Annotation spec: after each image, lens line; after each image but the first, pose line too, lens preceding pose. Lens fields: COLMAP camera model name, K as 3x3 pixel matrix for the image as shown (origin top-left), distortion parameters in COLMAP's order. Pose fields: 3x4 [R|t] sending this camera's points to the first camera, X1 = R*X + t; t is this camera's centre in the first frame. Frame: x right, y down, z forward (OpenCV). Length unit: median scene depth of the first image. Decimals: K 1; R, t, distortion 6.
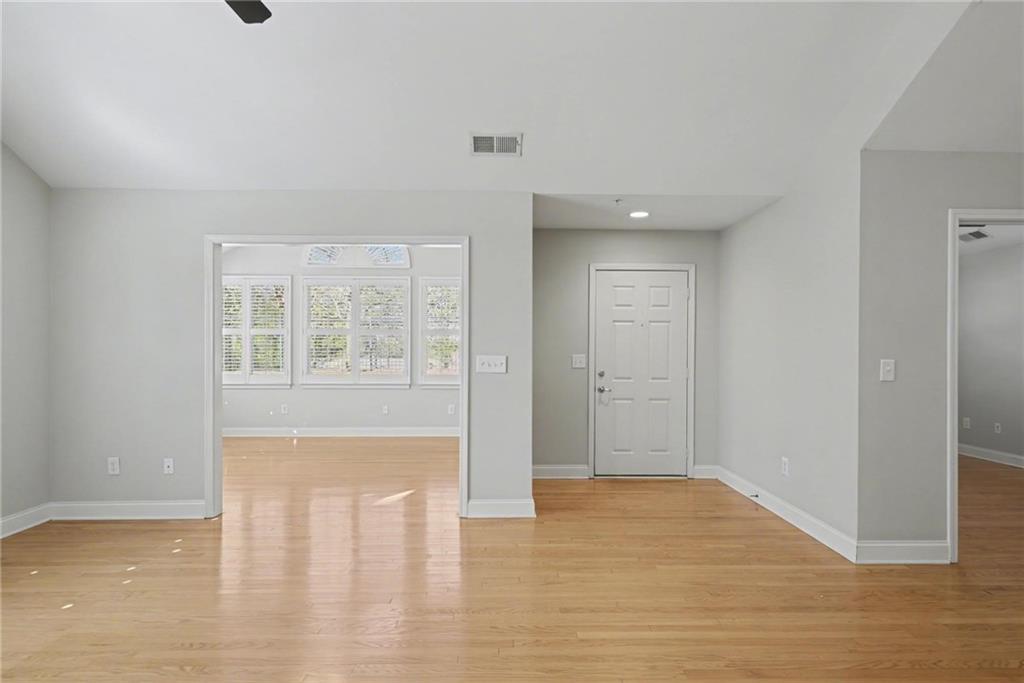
lens RADIAL K [[540.0, 0, 514.4], [0, 540.0, 344.9], [0, 0, 1]] dist [-0.000751, 0.000876]
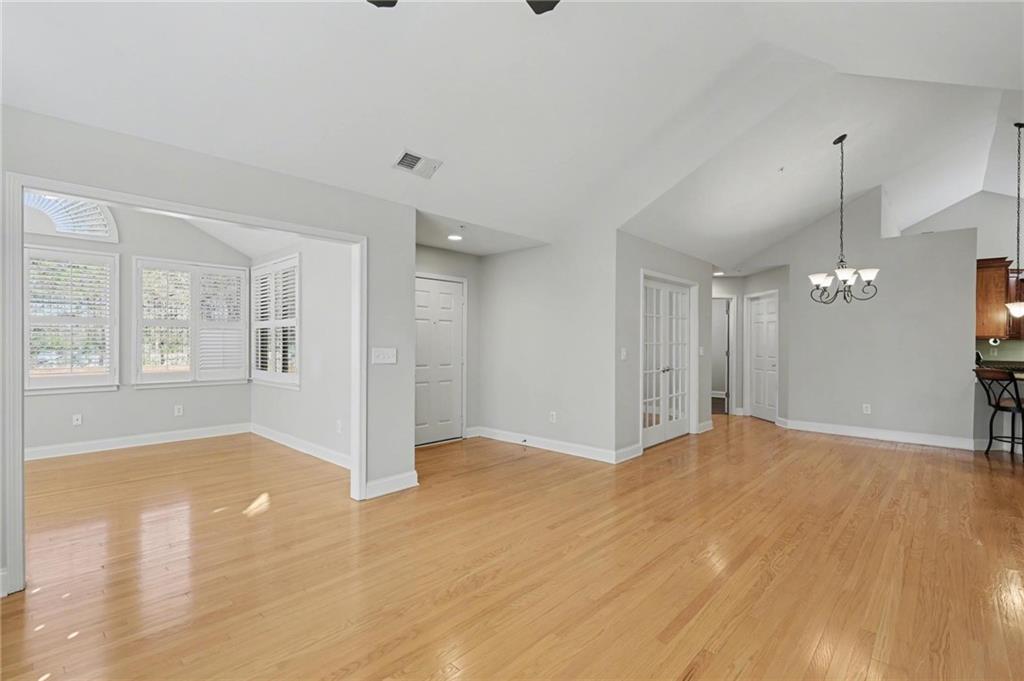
lens RADIAL K [[467.4, 0, 511.8], [0, 467.4, 343.0], [0, 0, 1]] dist [0.000439, 0.000538]
pose [[0.697080, -0.002871, 0.716988, -0.545715], [-0.005115, 0.999947, 0.008977, -0.001357], [-0.716975, -0.009925, 0.697028, 0.145204]]
